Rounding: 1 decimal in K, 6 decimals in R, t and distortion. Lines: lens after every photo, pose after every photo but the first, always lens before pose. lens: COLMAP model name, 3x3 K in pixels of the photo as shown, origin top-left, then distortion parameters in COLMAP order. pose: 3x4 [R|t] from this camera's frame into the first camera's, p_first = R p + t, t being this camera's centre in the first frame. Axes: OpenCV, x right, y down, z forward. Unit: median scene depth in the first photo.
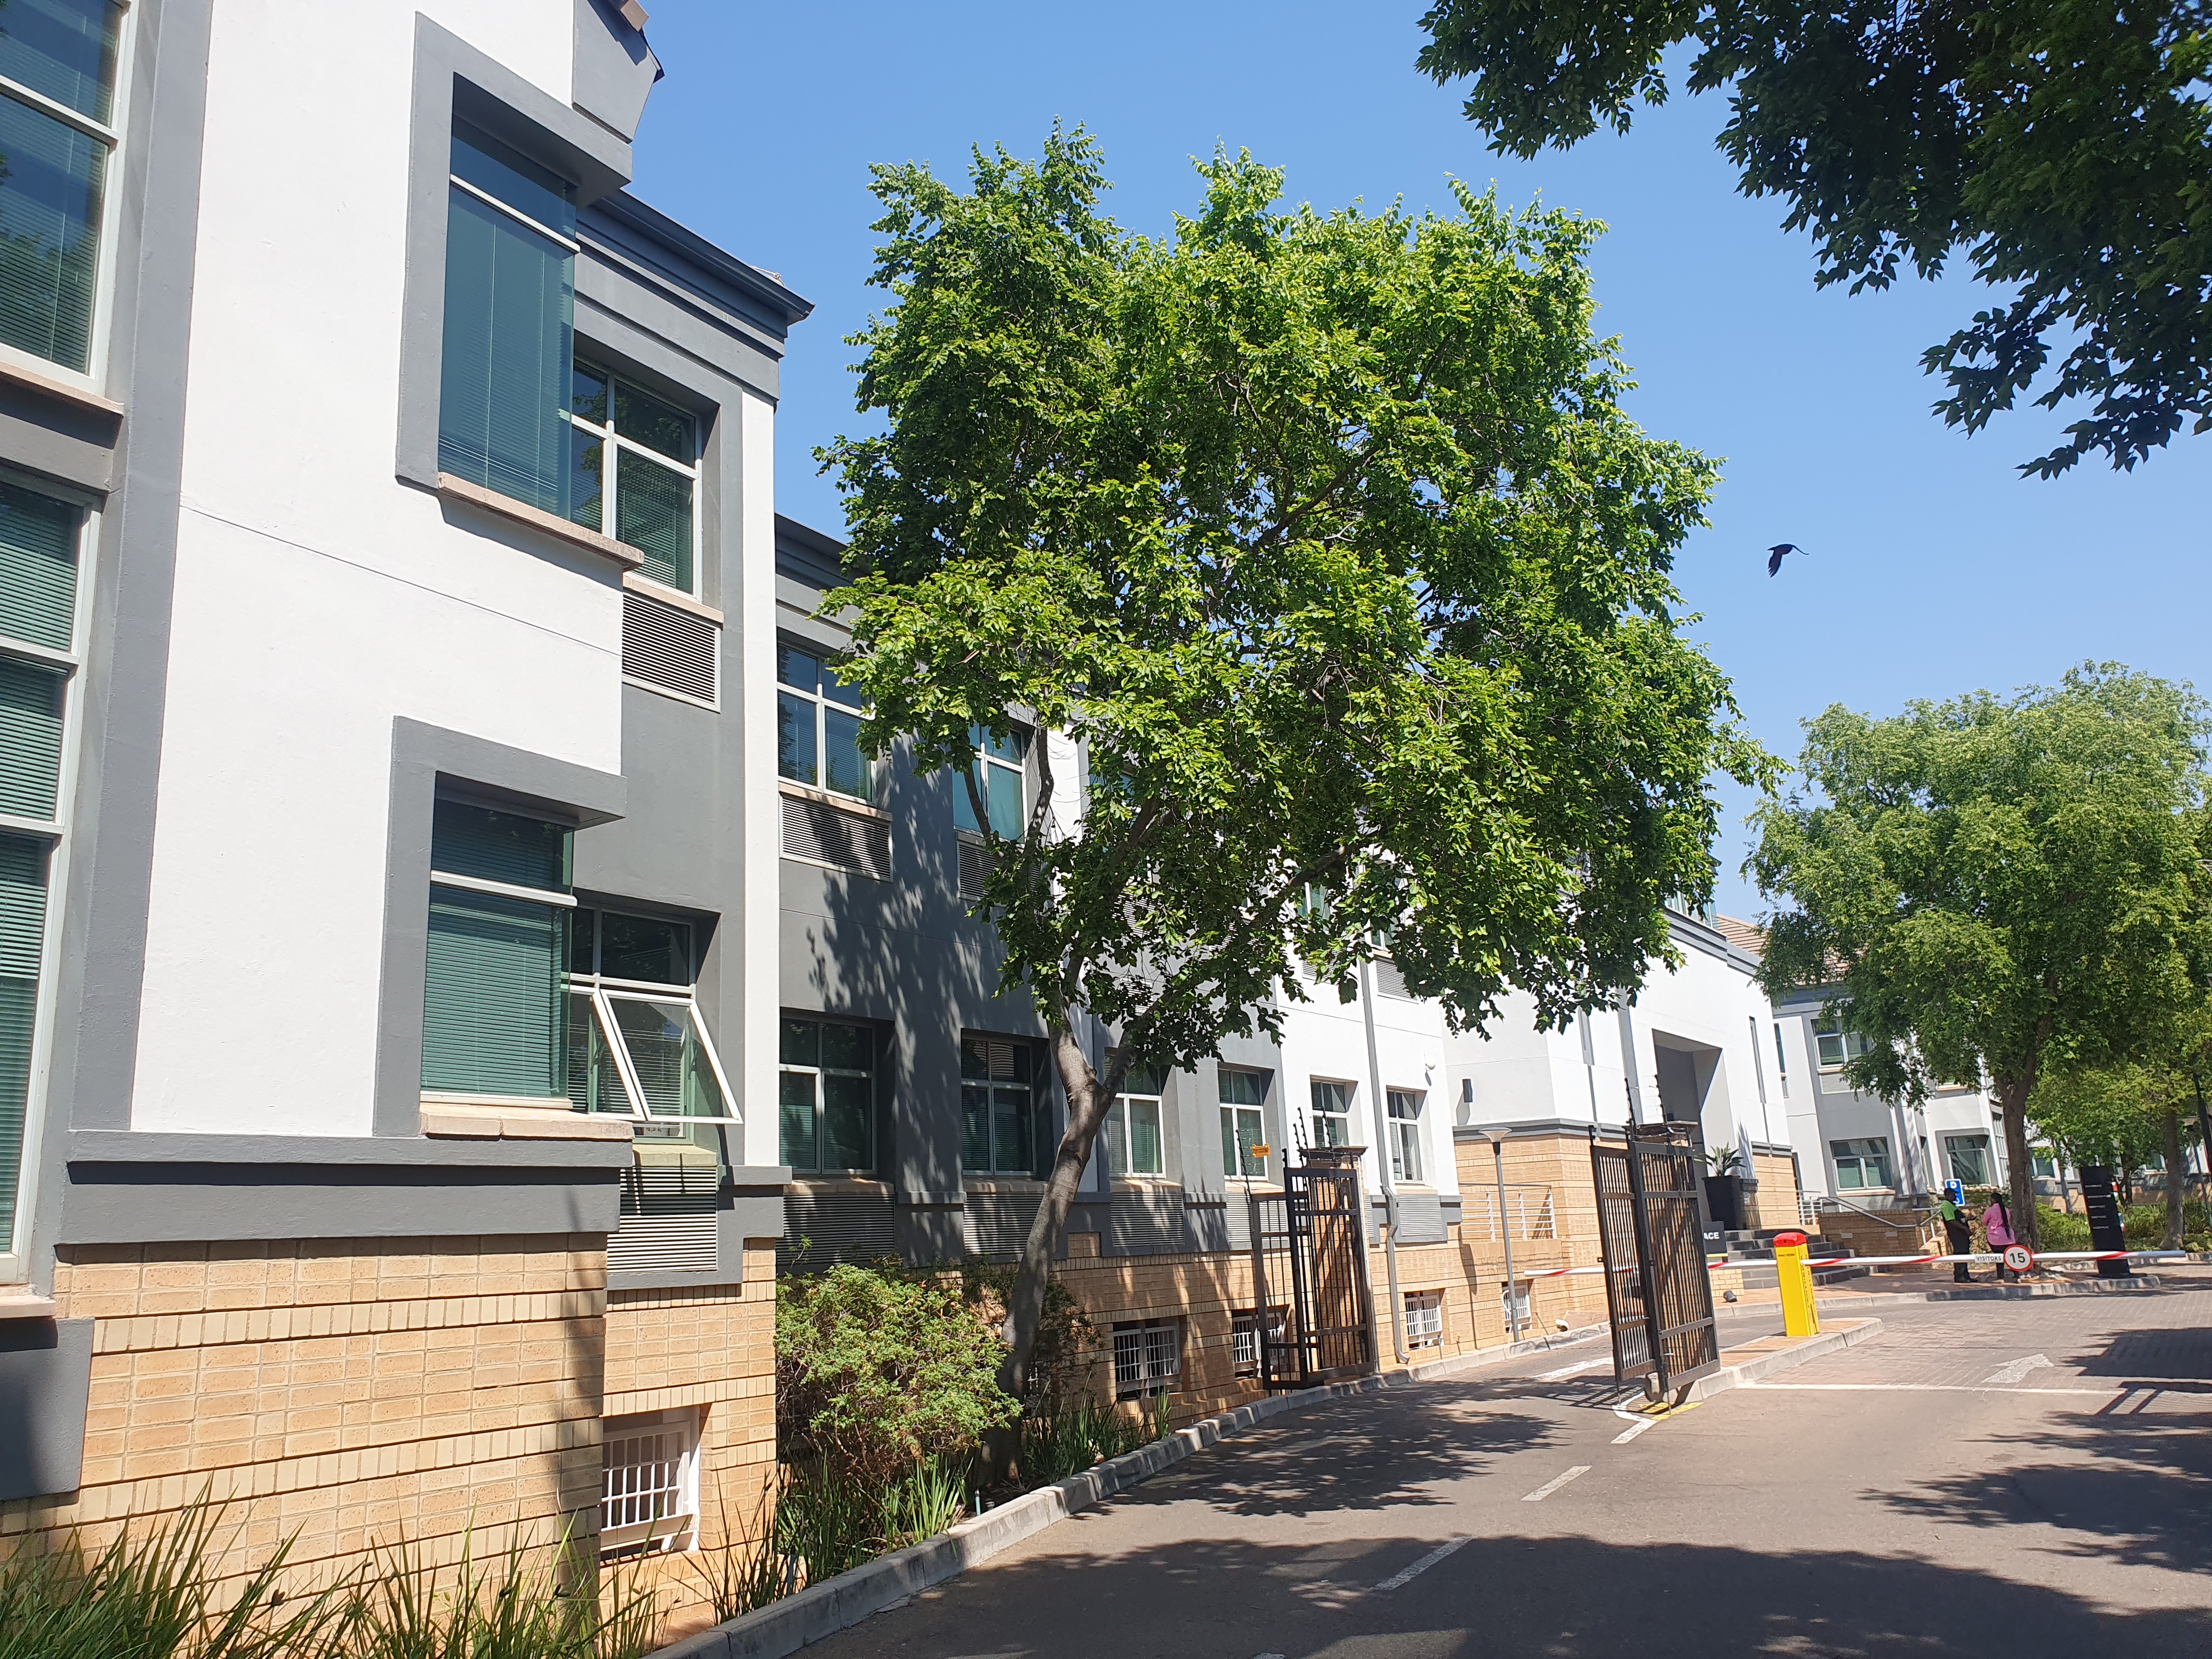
lens RADIAL K [[1746.7, 0, 1083.4], [0, 1746.7, 841.9], [0, 0, 1]] dist [0.046911, -0.044680]
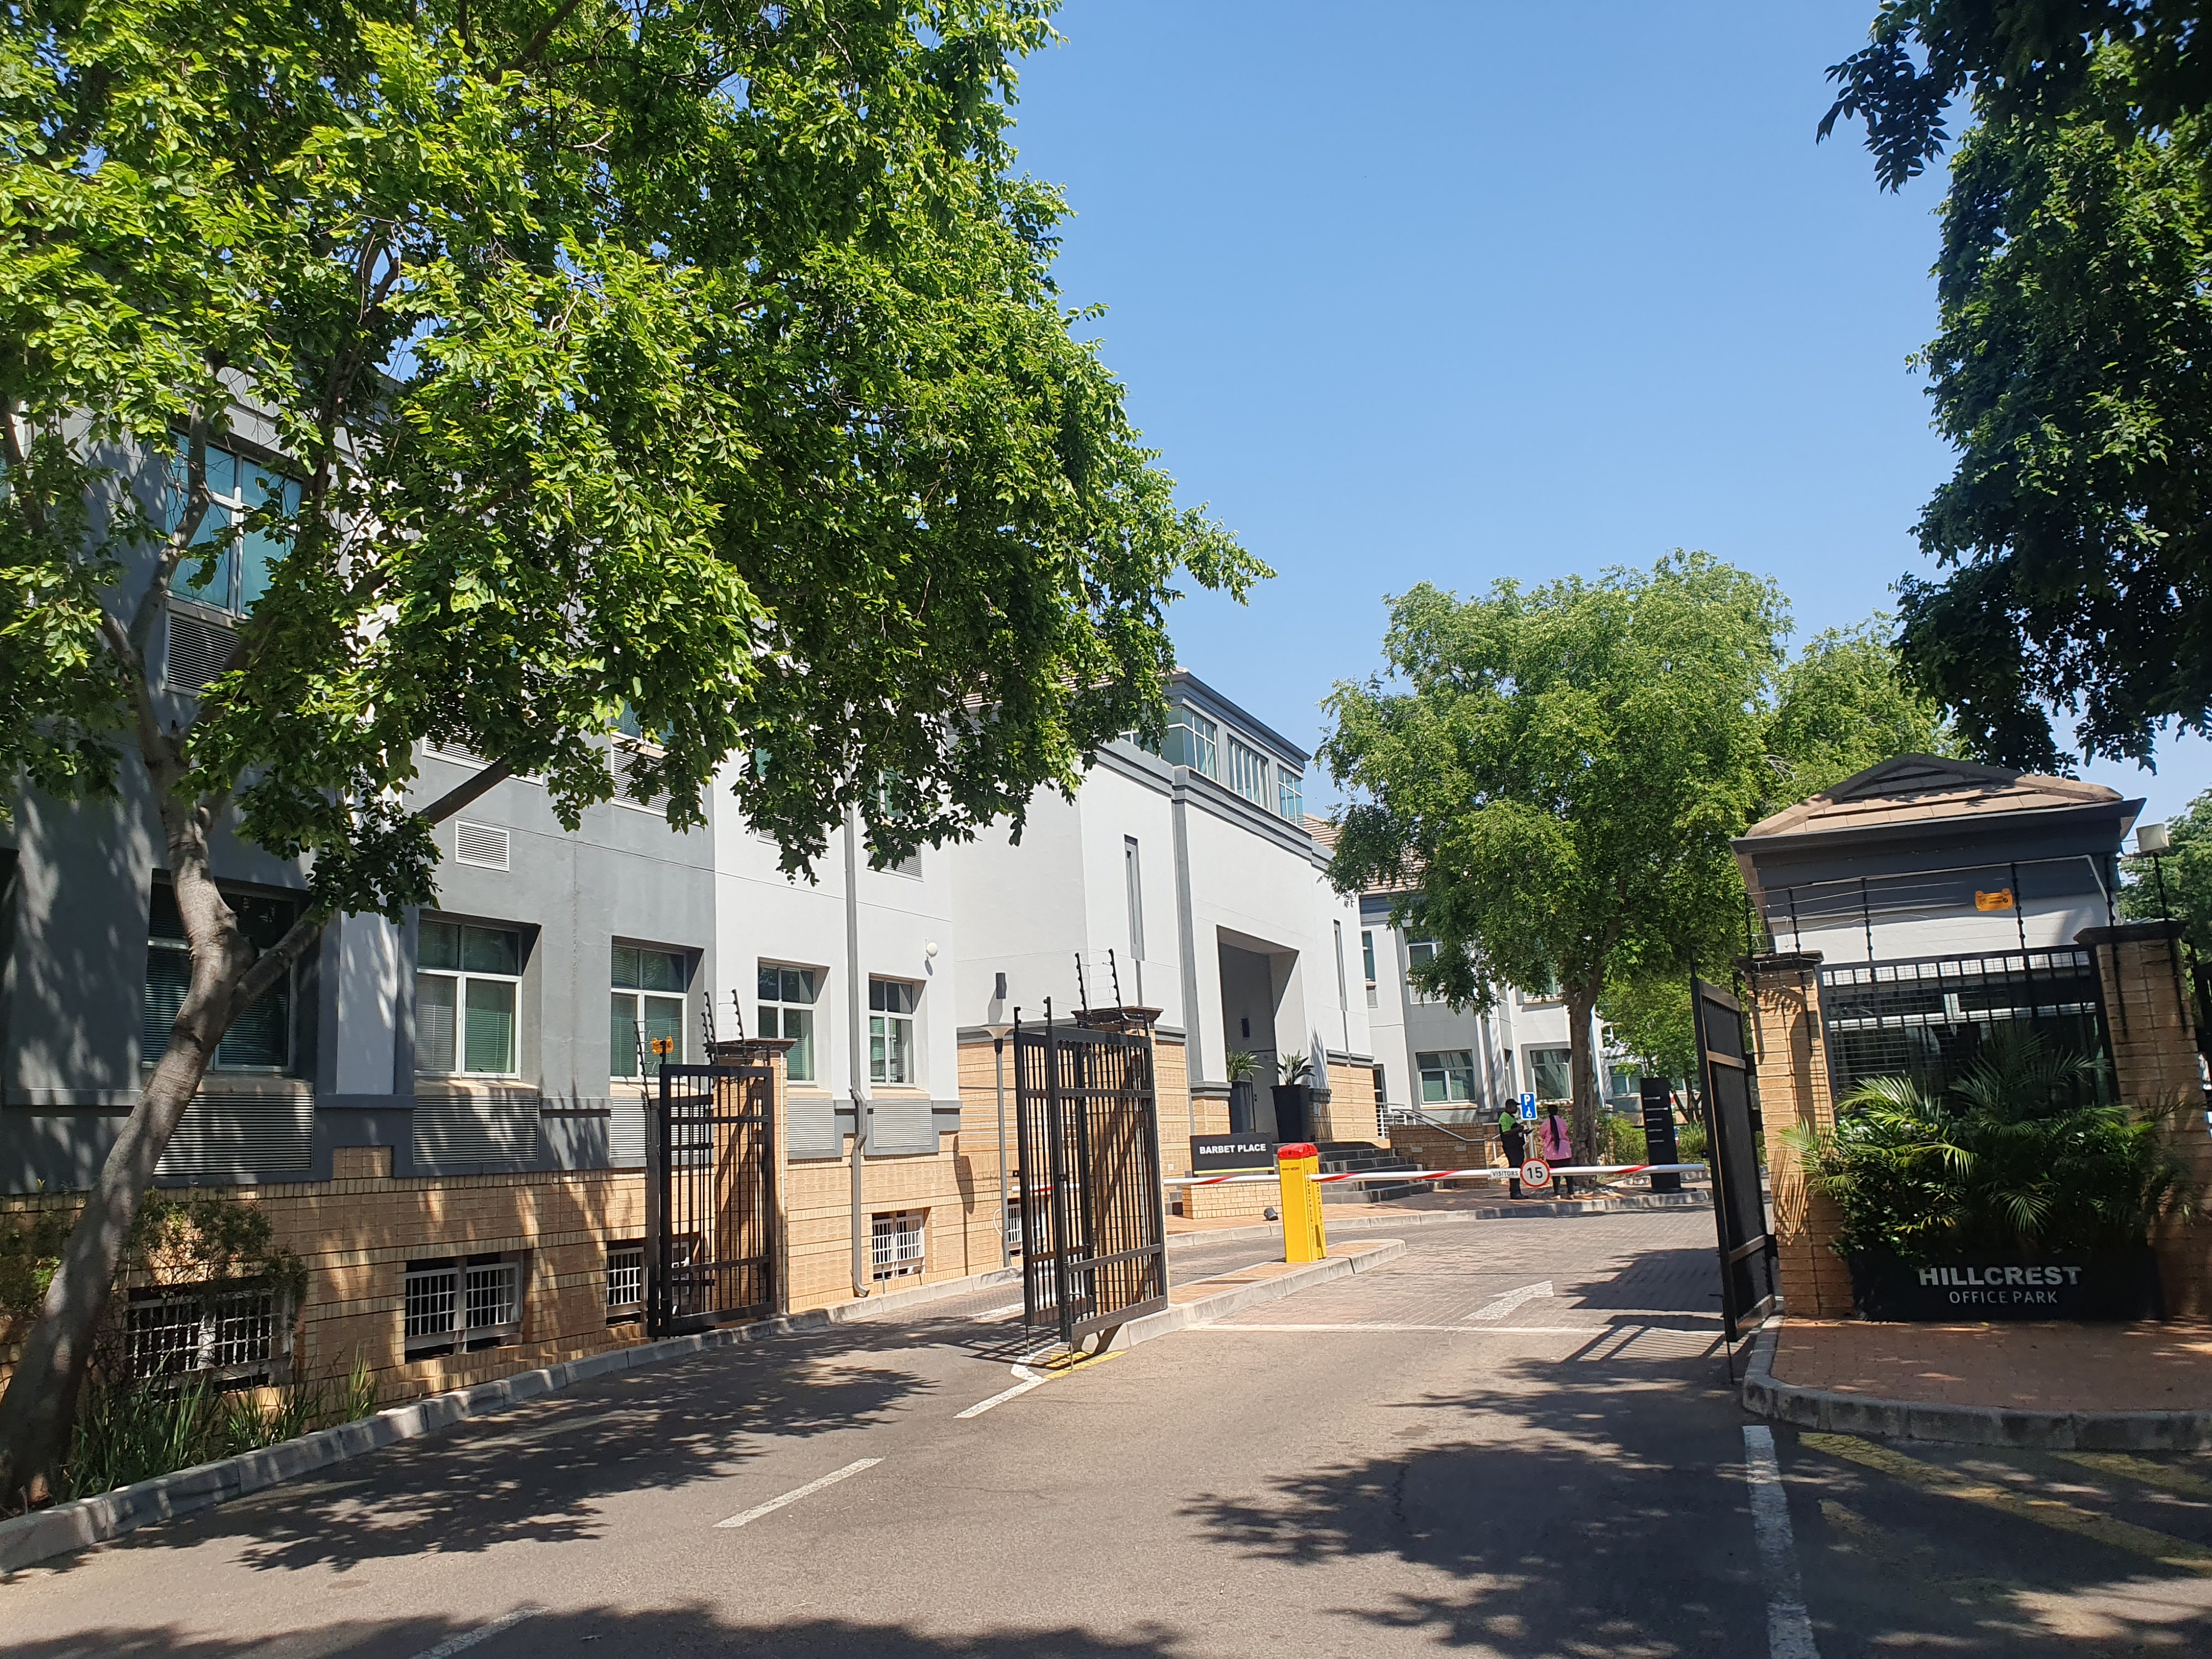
lens RADIAL K [[1724.3, 0, 1106.7], [0, 1724.3, 853.7], [0, 0, 1]] dist [0.018678, 0.001608]
pose [[0.984155, 0.030123, 0.174734, 0.205444], [-0.038491, 0.998259, 0.044698, 0.058028], [-0.173084, -0.050716, 0.983601, 0.246040]]
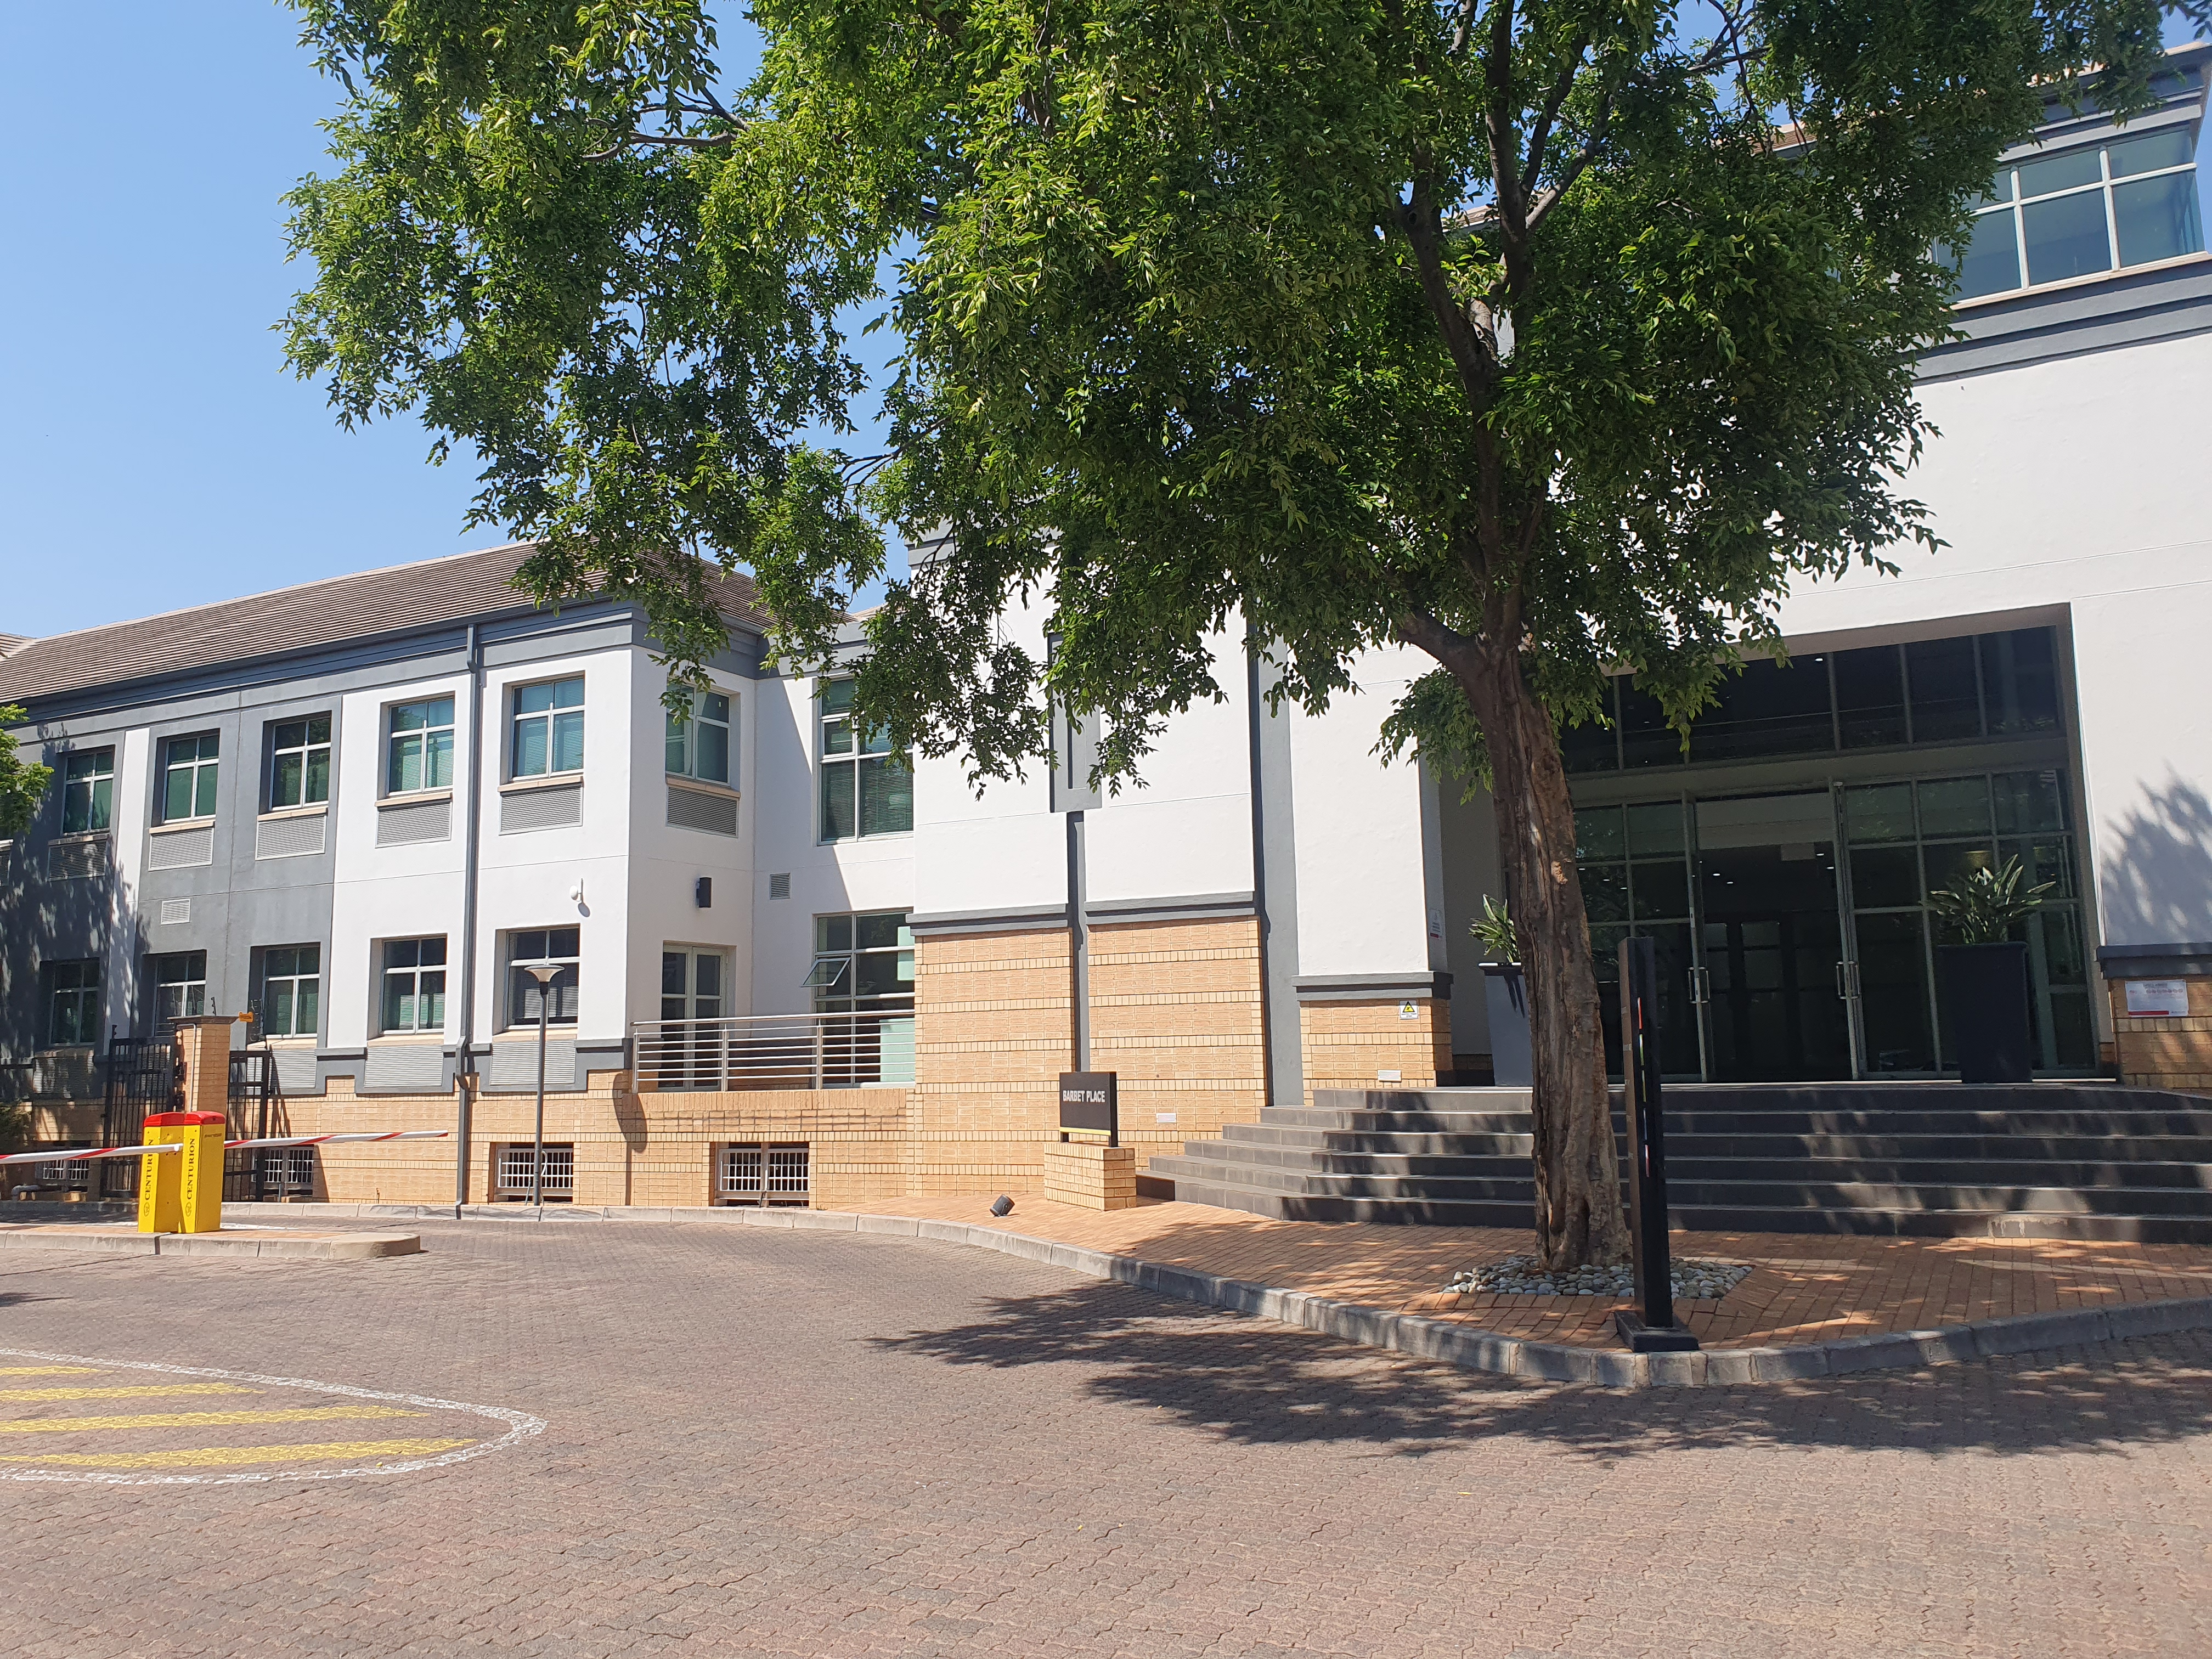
lens RADIAL K [[1710.1, 0, 1113.8], [0, 1710.1, 825.9], [0, 0, 1]] dist [0.005729, 0.002703]
pose [[0.112912, -0.082395, -0.990183, 1.799349], [0.241051, 0.969056, -0.053150, 0.339523], [0.963922, -0.232684, 0.129279, 1.935618]]
